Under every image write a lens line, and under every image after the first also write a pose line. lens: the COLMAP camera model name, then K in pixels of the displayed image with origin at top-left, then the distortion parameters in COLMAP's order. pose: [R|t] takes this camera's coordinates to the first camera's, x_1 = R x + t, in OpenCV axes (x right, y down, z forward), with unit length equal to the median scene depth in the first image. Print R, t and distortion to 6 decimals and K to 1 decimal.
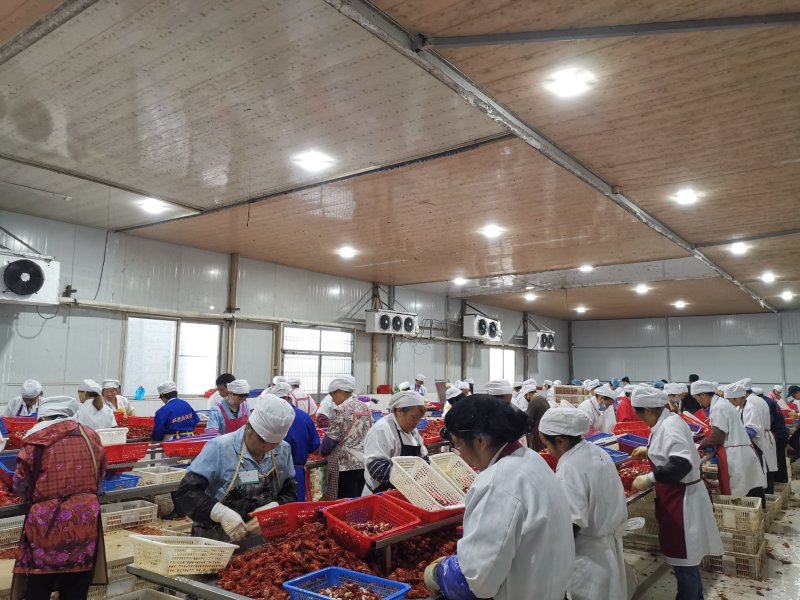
lens RADIAL K [[626.1, 0, 401.2], [0, 626.1, 294.3], [0, 0, 1]] dist [0.045972, -0.009876]
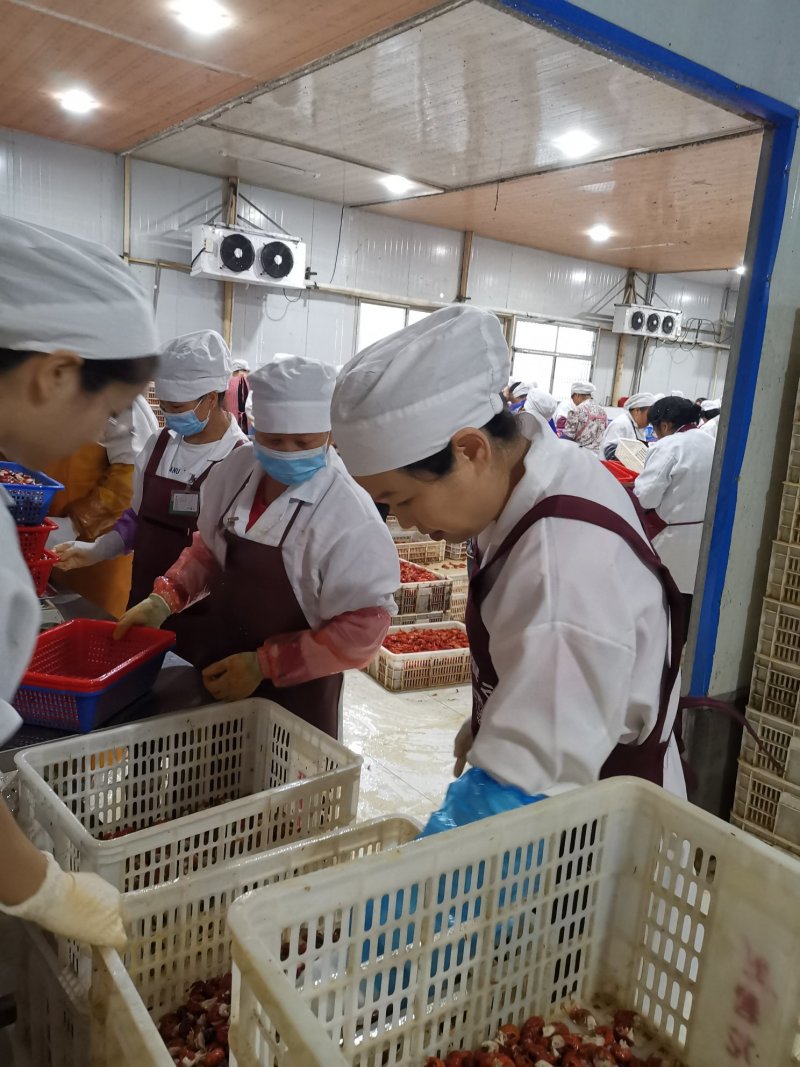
lens RADIAL K [[835.0, 0, 401.0], [0, 835.0, 531.3], [0, 0, 1]] dist [0.045972, -0.009876]
pose [[0.954203, 0.123923, -0.272286, 0.016404], [-0.036290, 0.951396, 0.305825, -0.024524], [0.296950, -0.281938, 0.912322, -0.235775]]
